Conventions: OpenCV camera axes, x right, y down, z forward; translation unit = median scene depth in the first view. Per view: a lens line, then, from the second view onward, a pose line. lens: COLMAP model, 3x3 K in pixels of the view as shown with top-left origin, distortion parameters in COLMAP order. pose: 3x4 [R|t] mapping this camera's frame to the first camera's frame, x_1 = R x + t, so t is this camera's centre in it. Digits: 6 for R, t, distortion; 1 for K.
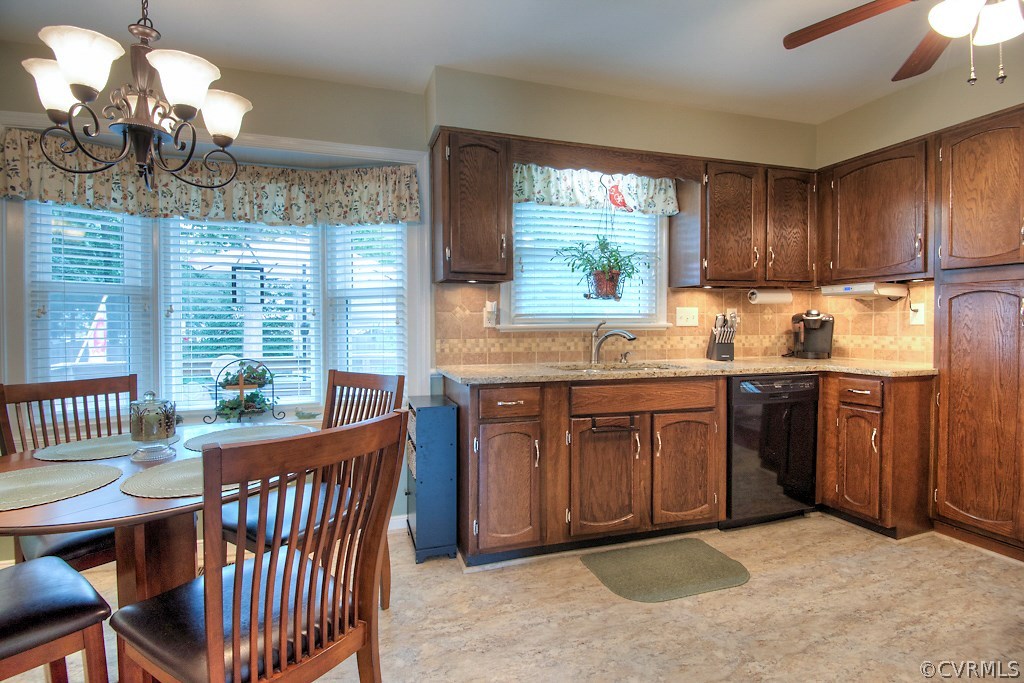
lens RADIAL K [[490.5, 0, 506.9], [0, 490.5, 334.8], [0, 0, 1]] dist [0.041984, -0.039587]
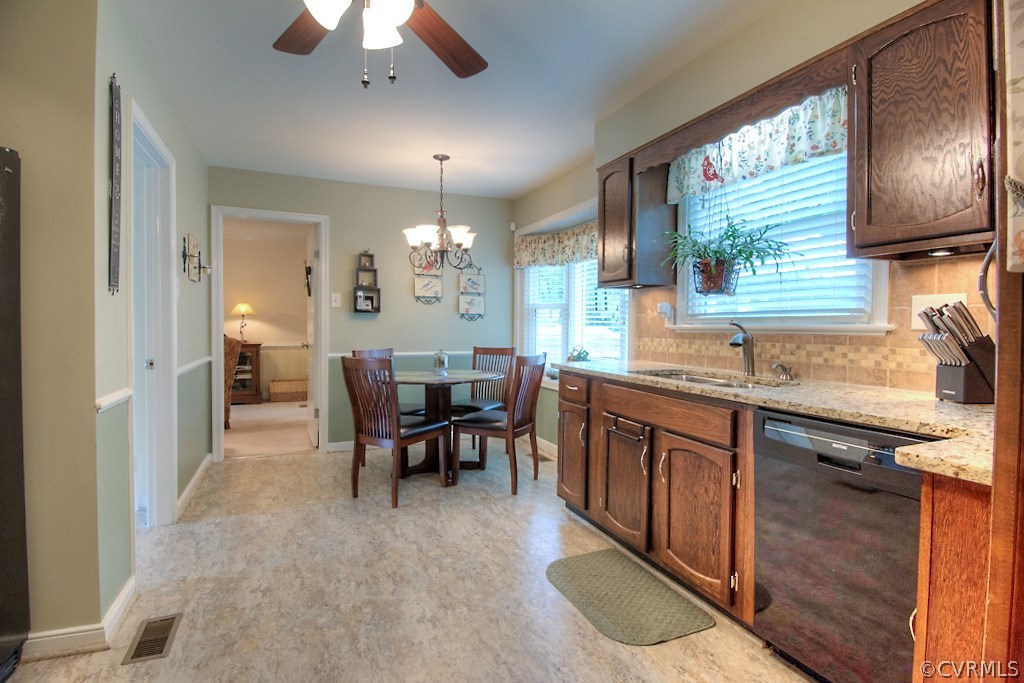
lens RADIAL K [[490.5, 0, 506.9], [0, 490.5, 334.8], [0, 0, 1]] dist [0.041984, -0.039587]
pose [[0.093663, 0.025307, -0.995282, 1.091809], [-0.023403, 0.999457, 0.023211, -0.018256], [0.995329, 0.021118, 0.094204, 0.633434]]
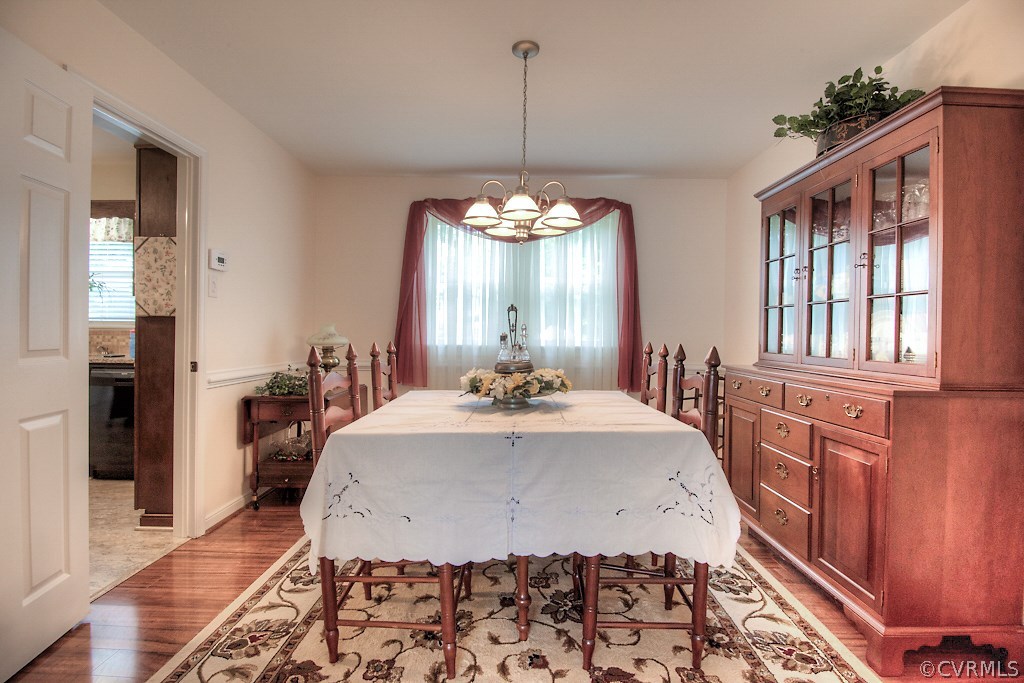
lens RADIAL K [[490.5, 0, 506.9], [0, 490.5, 334.8], [0, 0, 1]] dist [0.041984, -0.039587]
pose [[0.951044, 0.019839, -0.308419, 2.042112], [-0.024889, 0.999613, -0.012446, -0.008763], [0.308052, 0.019512, 0.951169, 0.053392]]
